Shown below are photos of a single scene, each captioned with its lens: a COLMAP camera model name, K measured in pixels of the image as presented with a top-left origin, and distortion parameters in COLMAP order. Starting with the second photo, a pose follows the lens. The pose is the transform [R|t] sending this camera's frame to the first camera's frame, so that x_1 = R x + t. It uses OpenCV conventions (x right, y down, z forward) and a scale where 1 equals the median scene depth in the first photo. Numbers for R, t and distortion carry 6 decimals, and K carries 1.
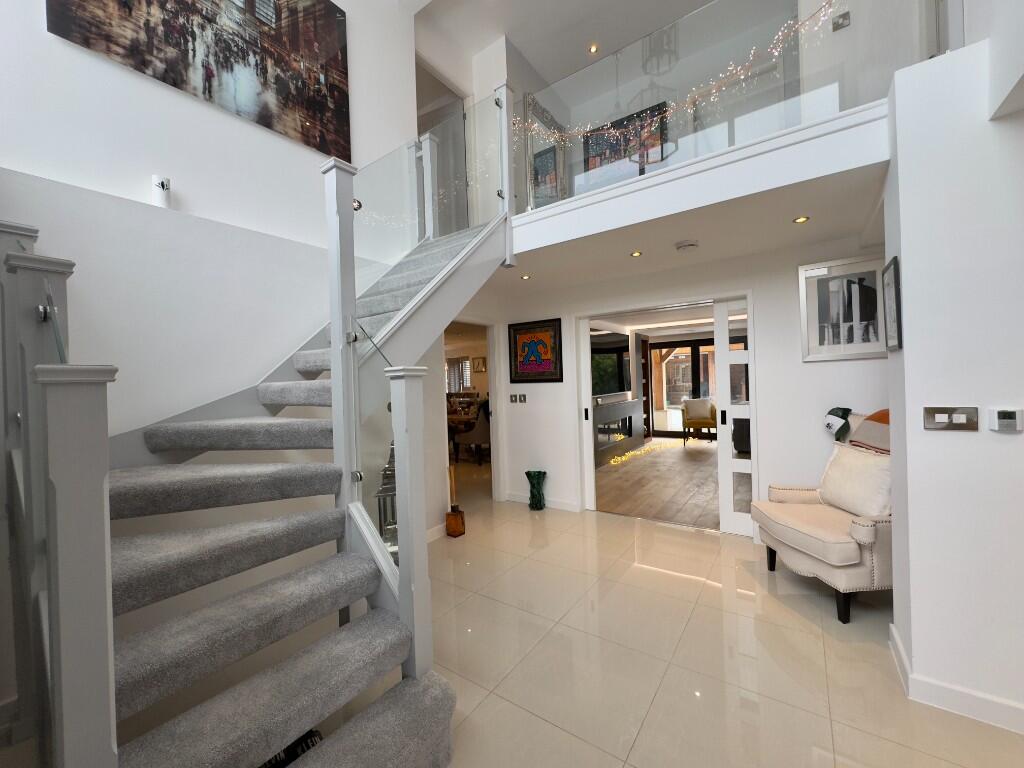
lens RADIAL K [[407.3, 0, 509.6], [0, 407.3, 383.6], [0, 0, 1]] dist [-0.003593, 0.000427]
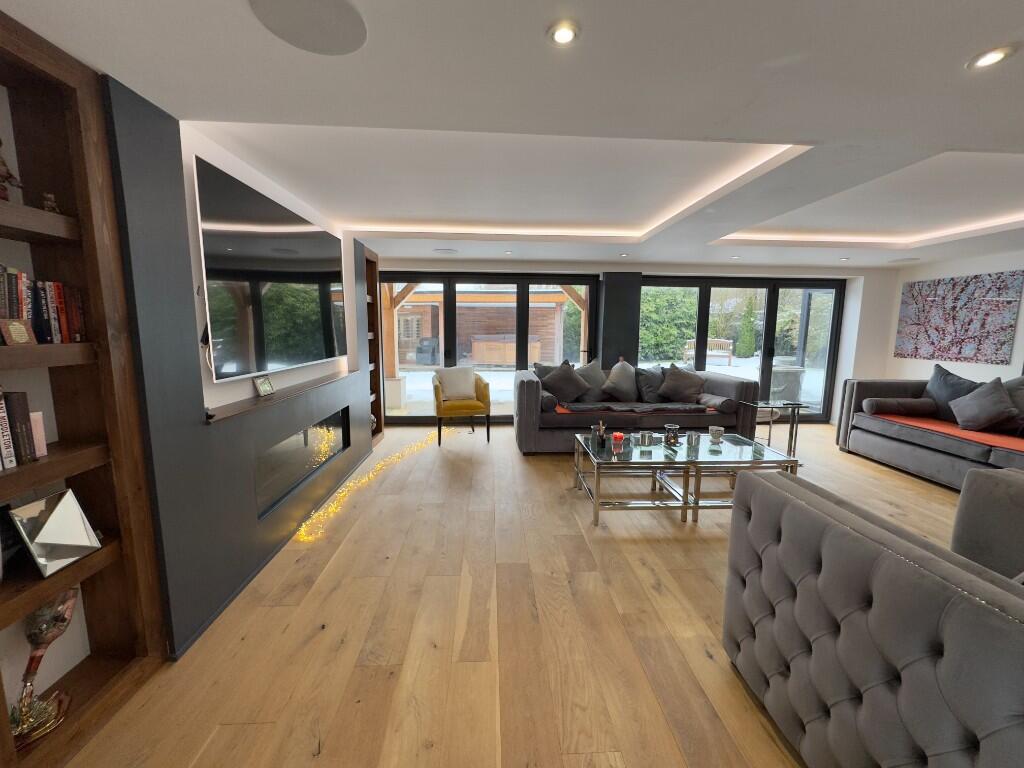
lens RADIAL K [[407.3, 0, 510.5], [0, 407.3, 385.5], [0, 0, 1]] dist [-0.003593, 0.000427]
pose [[0.780923, -0.047912, 0.622787, 0.129952], [-0.027184, 0.993502, 0.110517, -0.005216], [-0.624036, -0.103235, 0.774546, 0.442777]]
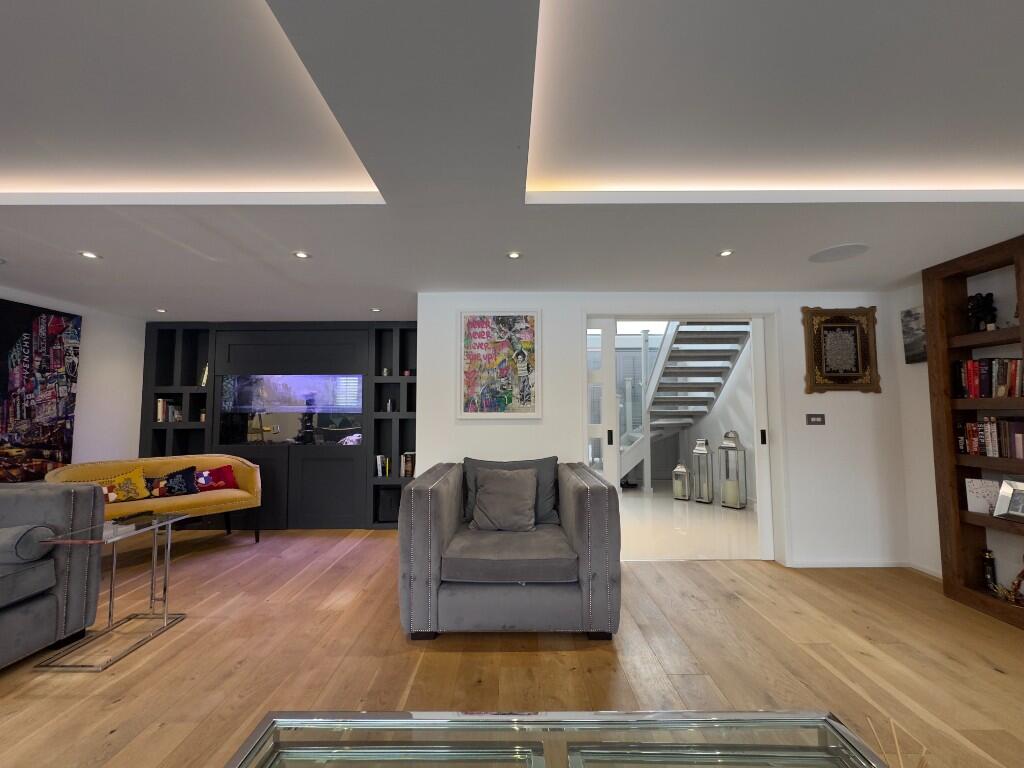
lens RADIAL K [[407.3, 0, 511.3], [0, 407.3, 383.8], [0, 0, 1]] dist [-0.003593, 0.000427]
pose [[-0.812004, -0.000543, -0.583652, 0.544801], [0.025085, 0.999043, -0.035828, -0.005811], [0.583113, -0.043733, -0.811213, 0.701753]]
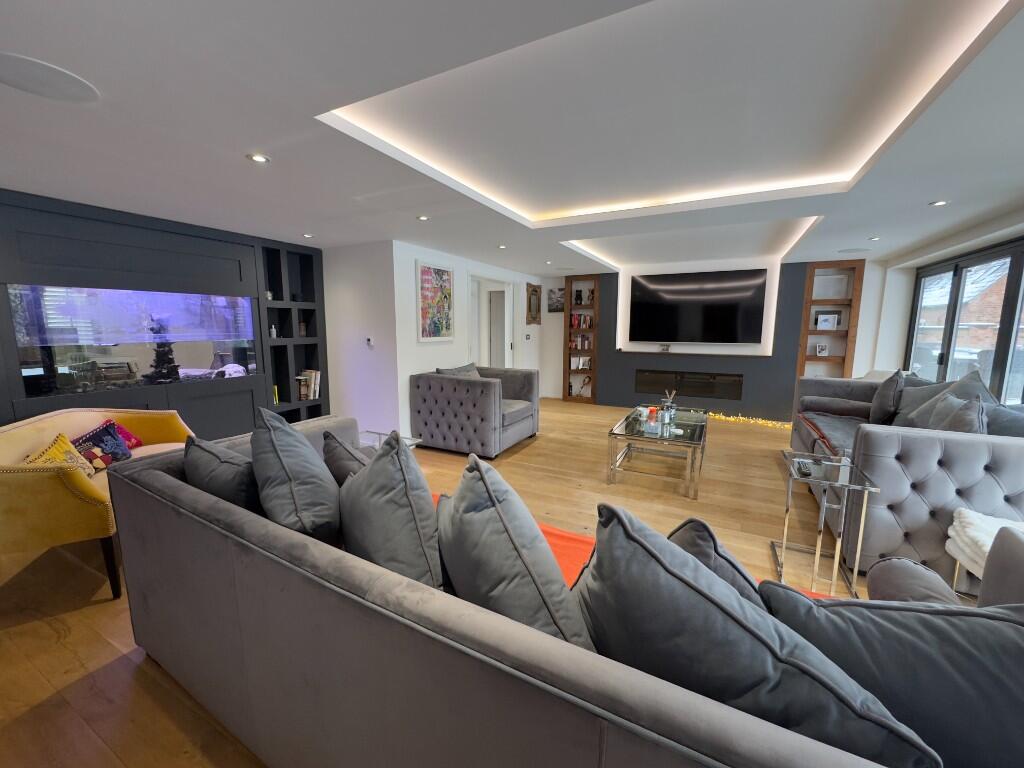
lens RADIAL K [[407.3, 0, 511.3], [0, 407.3, 385.2], [0, 0, 1]] dist [-0.003593, 0.000427]
pose [[0.145135, 0.178074, -0.973255, 0.913593], [-0.016166, 0.983966, 0.177623, -0.029620], [0.989280, -0.010046, 0.145686, 0.393373]]
